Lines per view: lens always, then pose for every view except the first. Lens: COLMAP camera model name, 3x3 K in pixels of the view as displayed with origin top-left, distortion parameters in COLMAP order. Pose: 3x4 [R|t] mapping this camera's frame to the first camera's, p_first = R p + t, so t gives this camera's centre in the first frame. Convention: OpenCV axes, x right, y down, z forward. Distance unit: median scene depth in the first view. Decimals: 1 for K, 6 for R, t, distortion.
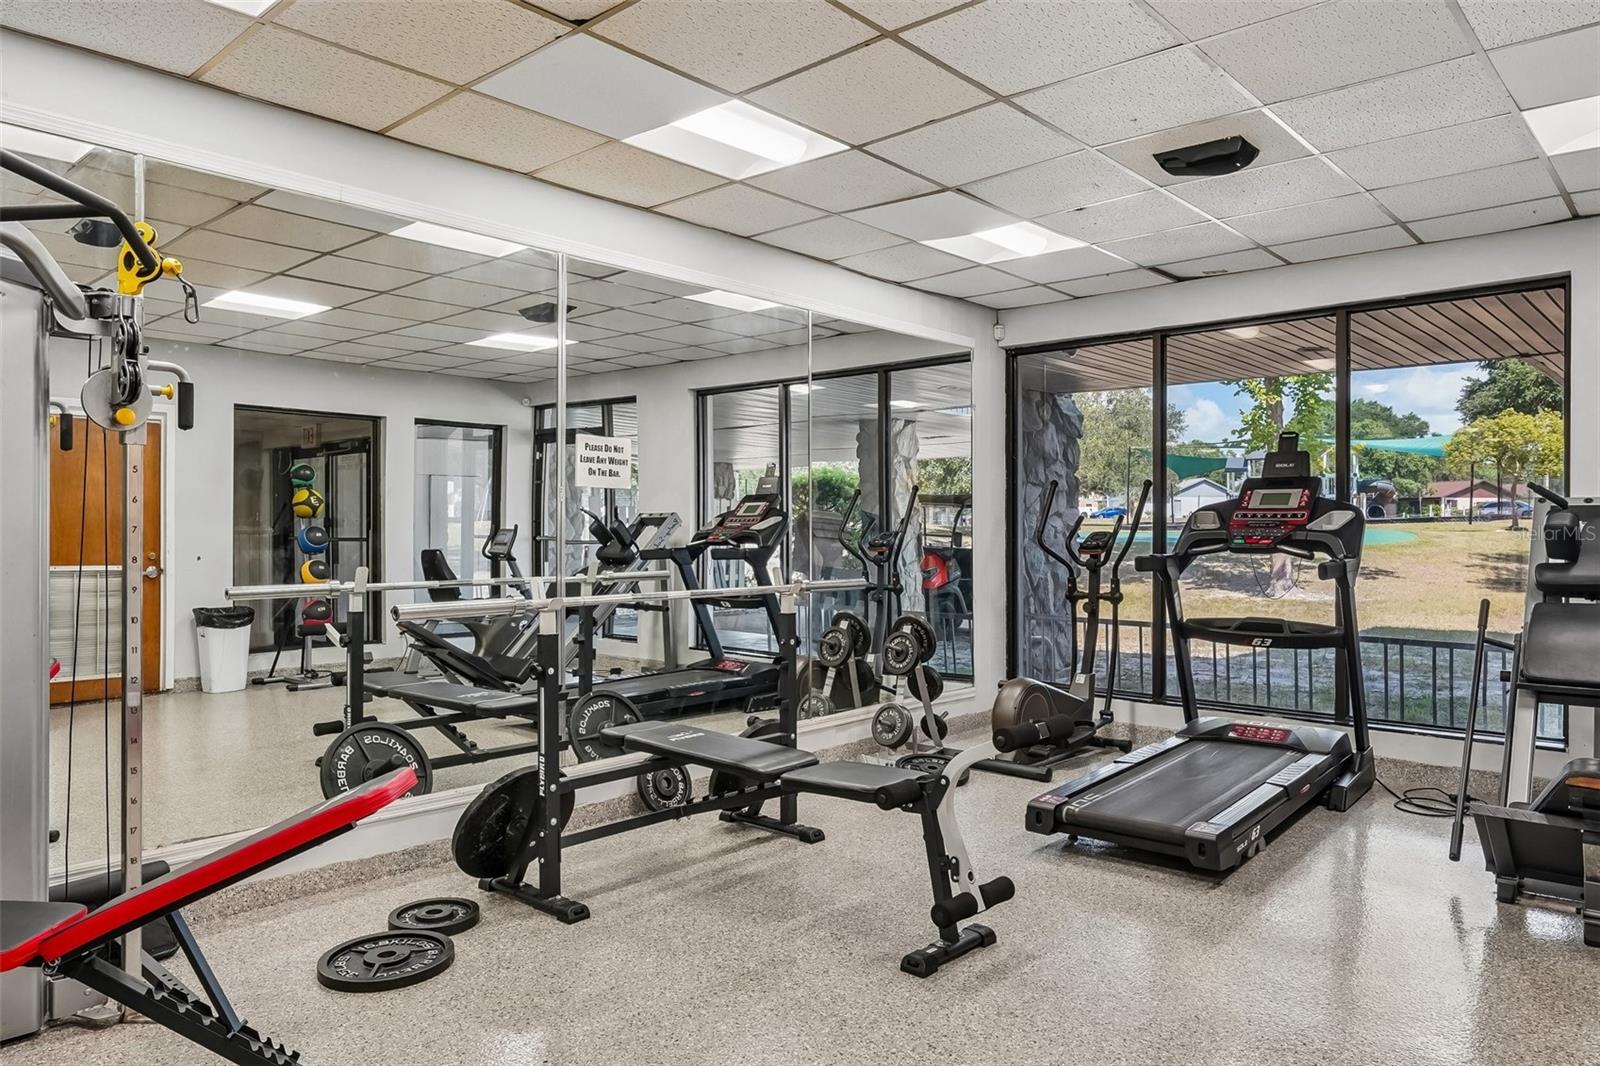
lens RADIAL K [[1062.7, 0, 798.8], [0, 1062.7, 534.5], [0, 0, 1]] dist [-0.001049, 0.003493]
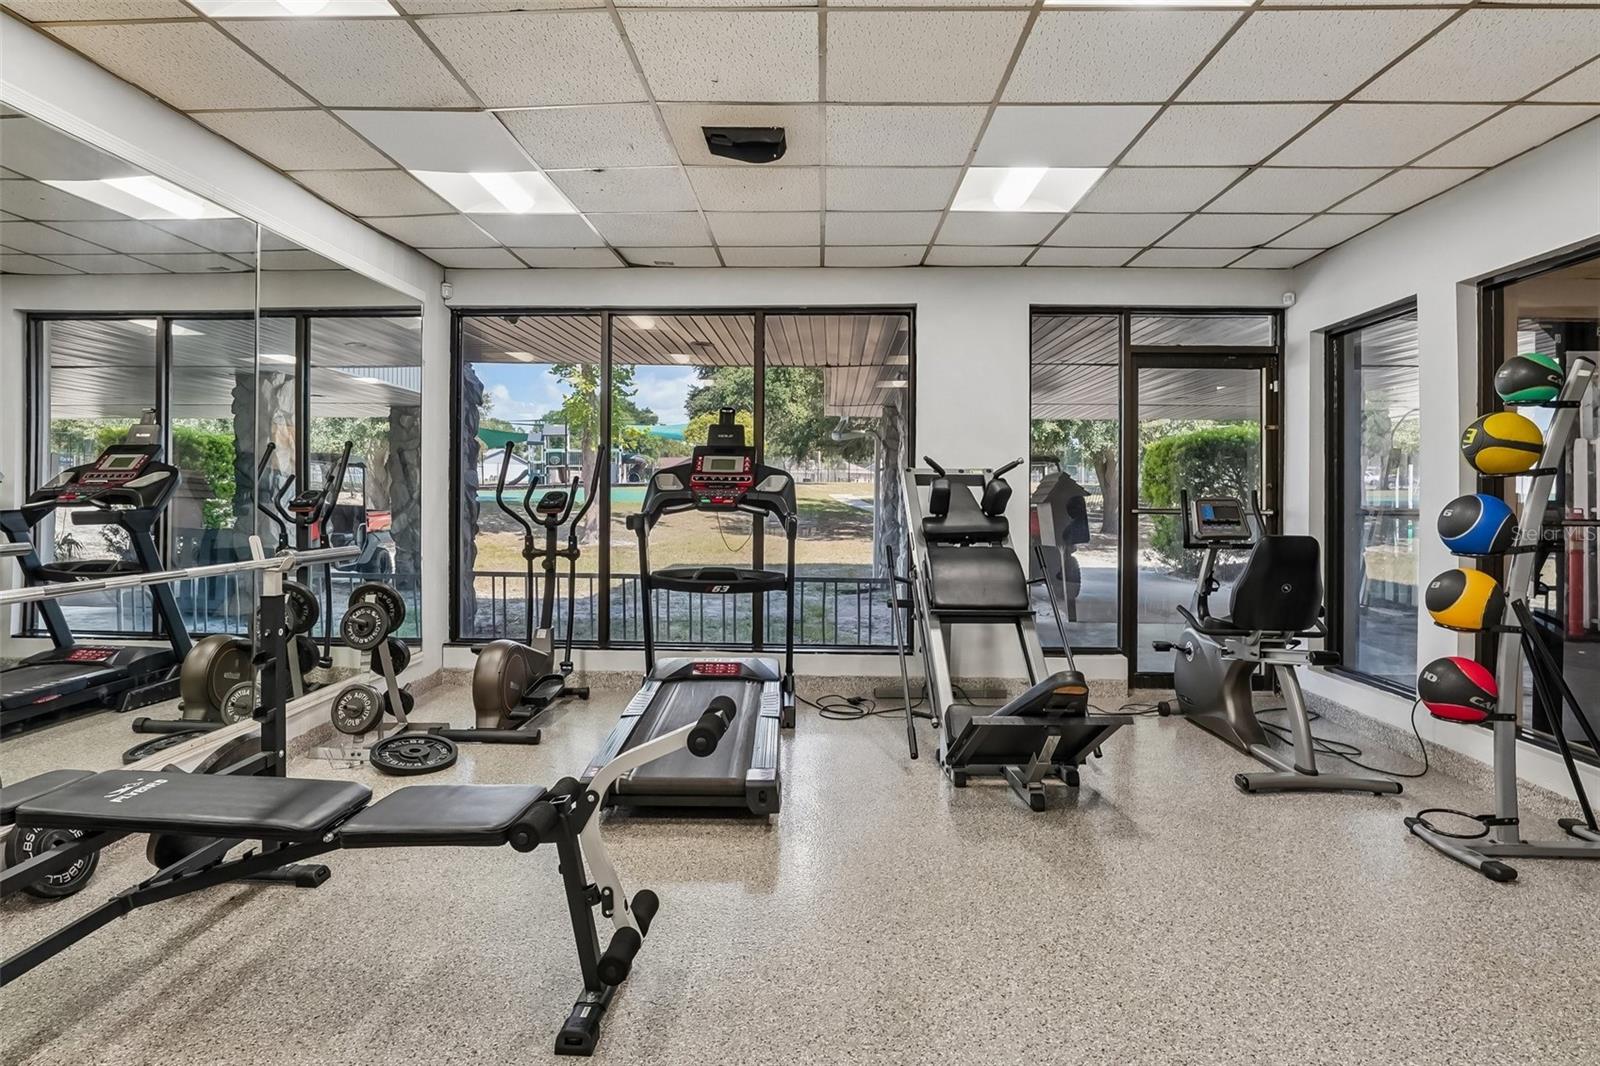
lens RADIAL K [[863.5, 0, 793.2], [0, 863.5, 486.3], [0, 0, 1]] dist [-0.021147, 0.003006]
pose [[0.768868, 0.008497, 0.639351, -0.092507], [-0.002741, 0.999946, -0.009992, -0.000108], [-0.639402, 0.005930, 0.768850, 0.215518]]
